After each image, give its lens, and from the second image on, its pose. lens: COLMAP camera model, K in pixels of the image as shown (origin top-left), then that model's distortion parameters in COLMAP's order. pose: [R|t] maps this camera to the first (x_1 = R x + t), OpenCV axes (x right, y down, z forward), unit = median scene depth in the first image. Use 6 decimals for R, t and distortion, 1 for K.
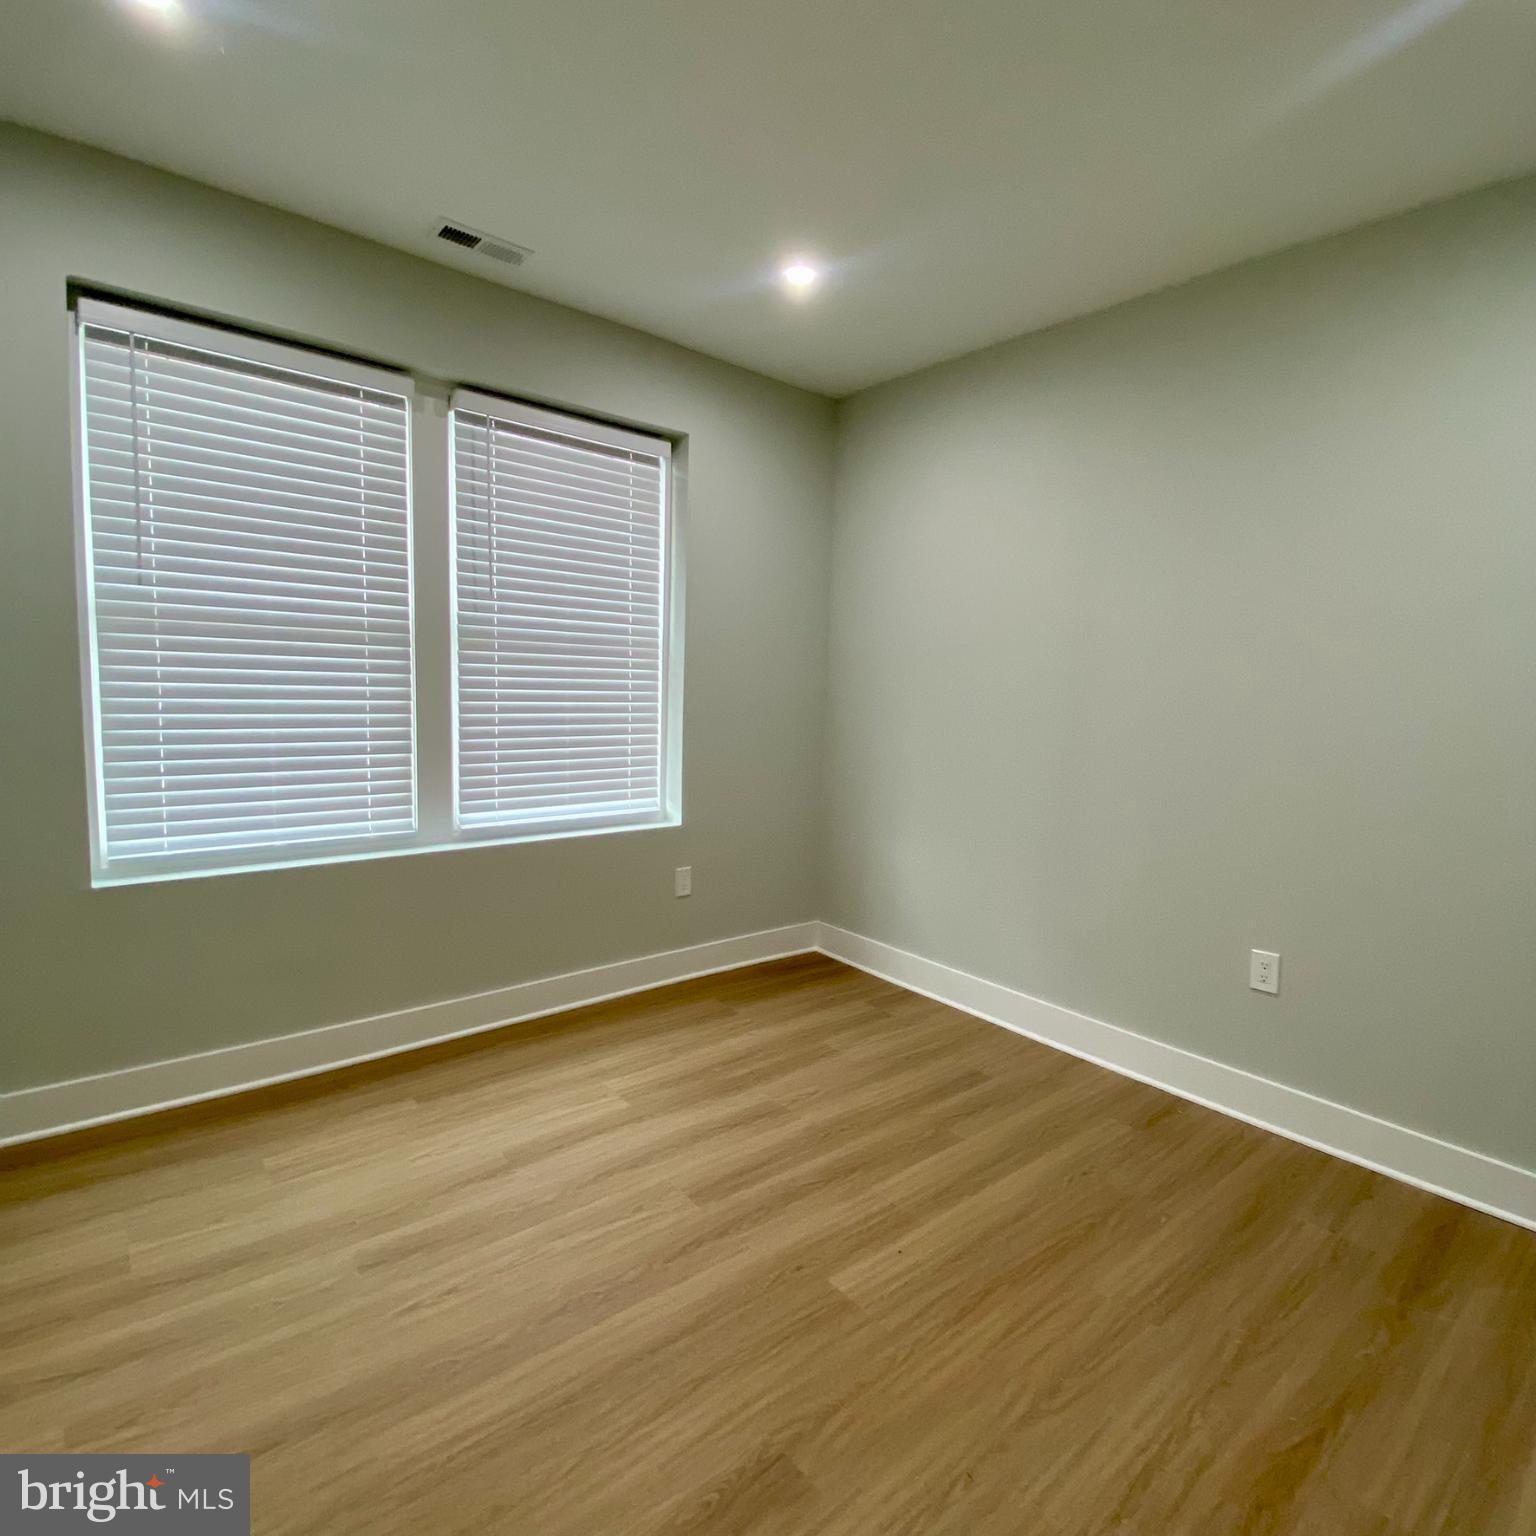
lens RADIAL K [[835.1, 0, 747.5], [0, 835.1, 759.8], [0, 0, 1]] dist [0.022492, -0.022417]
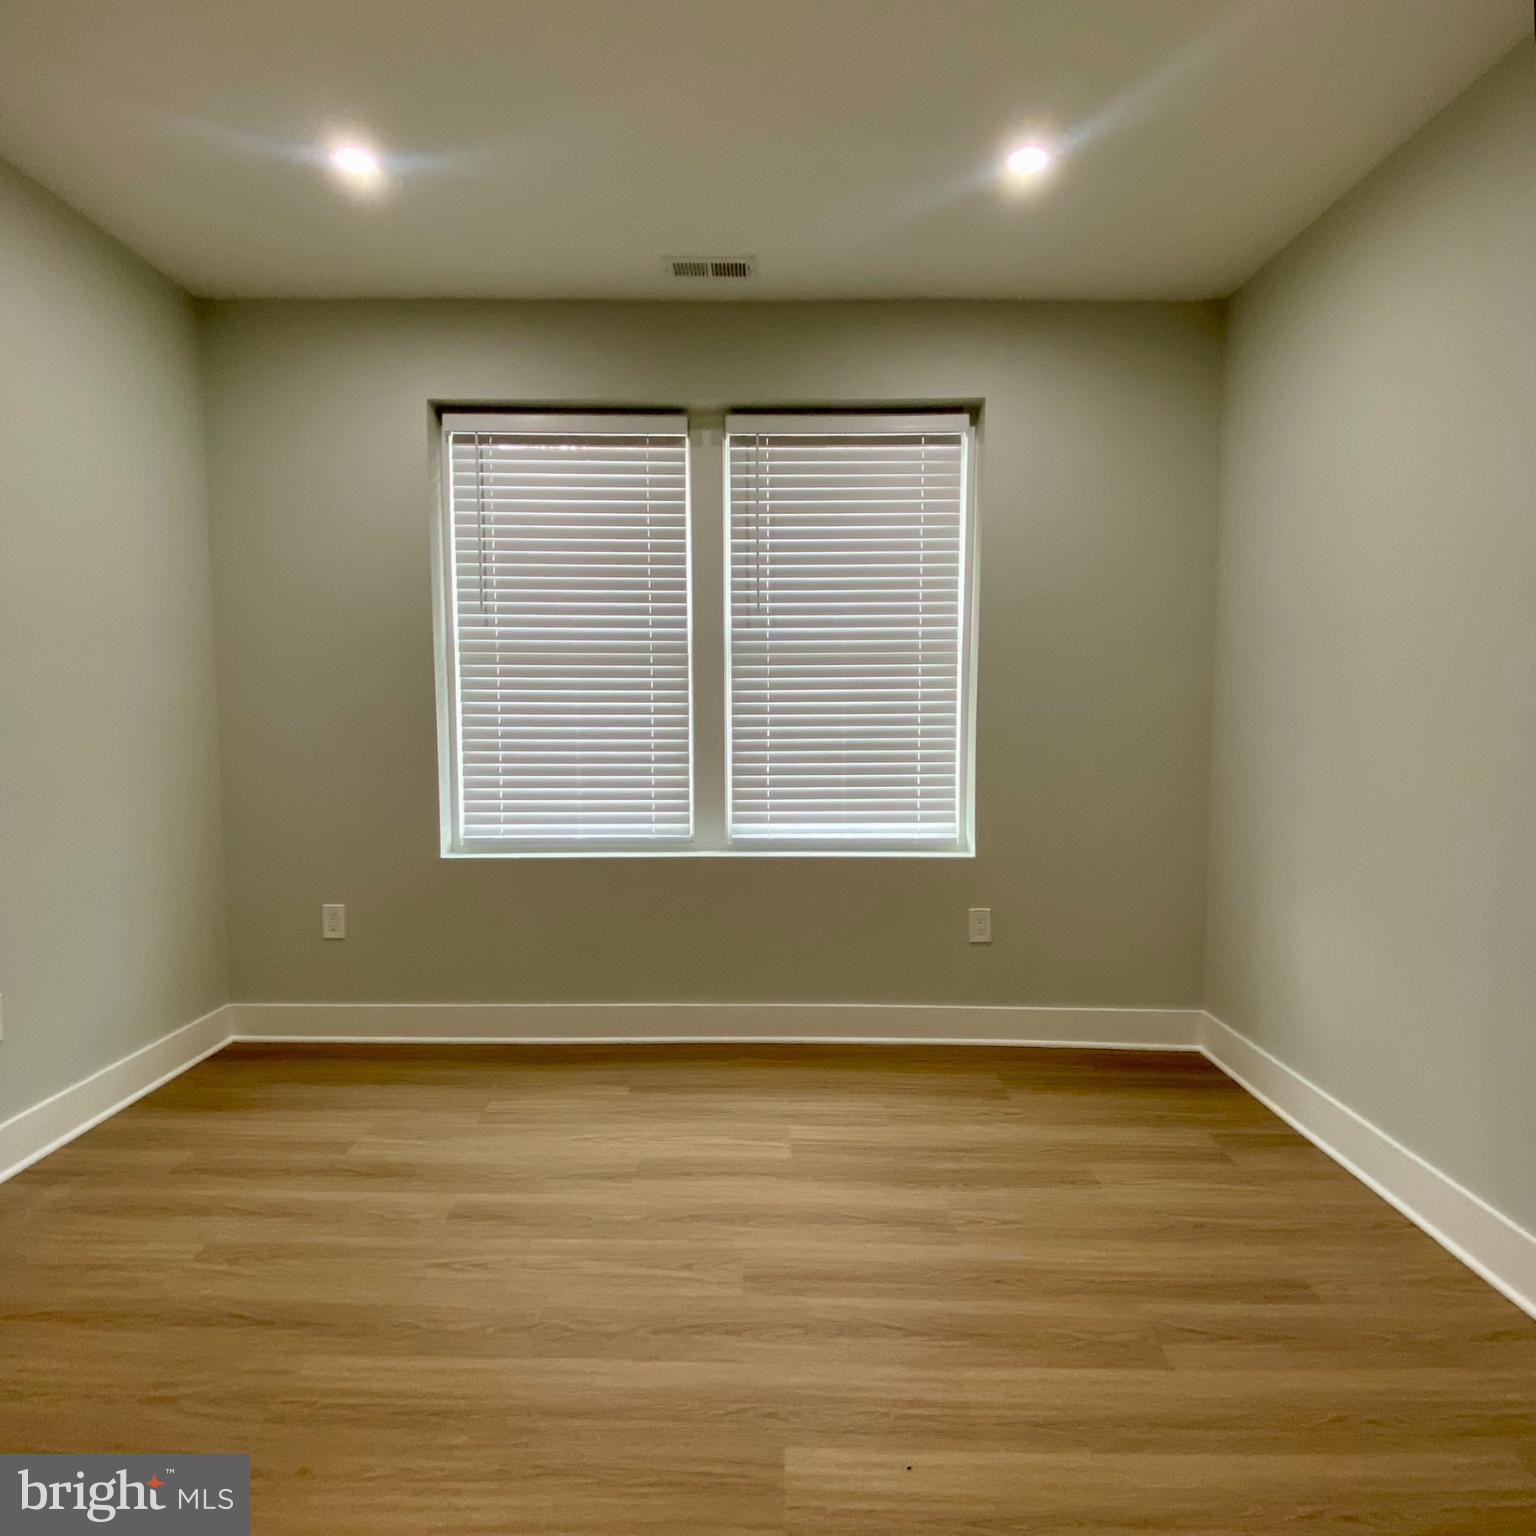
lens RADIAL K [[835.1, 0, 703.8], [0, 835.1, 751.4], [0, 0, 1]] dist [0.022492, -0.022417]
pose [[0.771456, 0.007723, -0.636235, 0.325079], [-0.039710, 0.998562, -0.036028, 0.015961], [0.635042, 0.053059, 0.770653, 0.215915]]
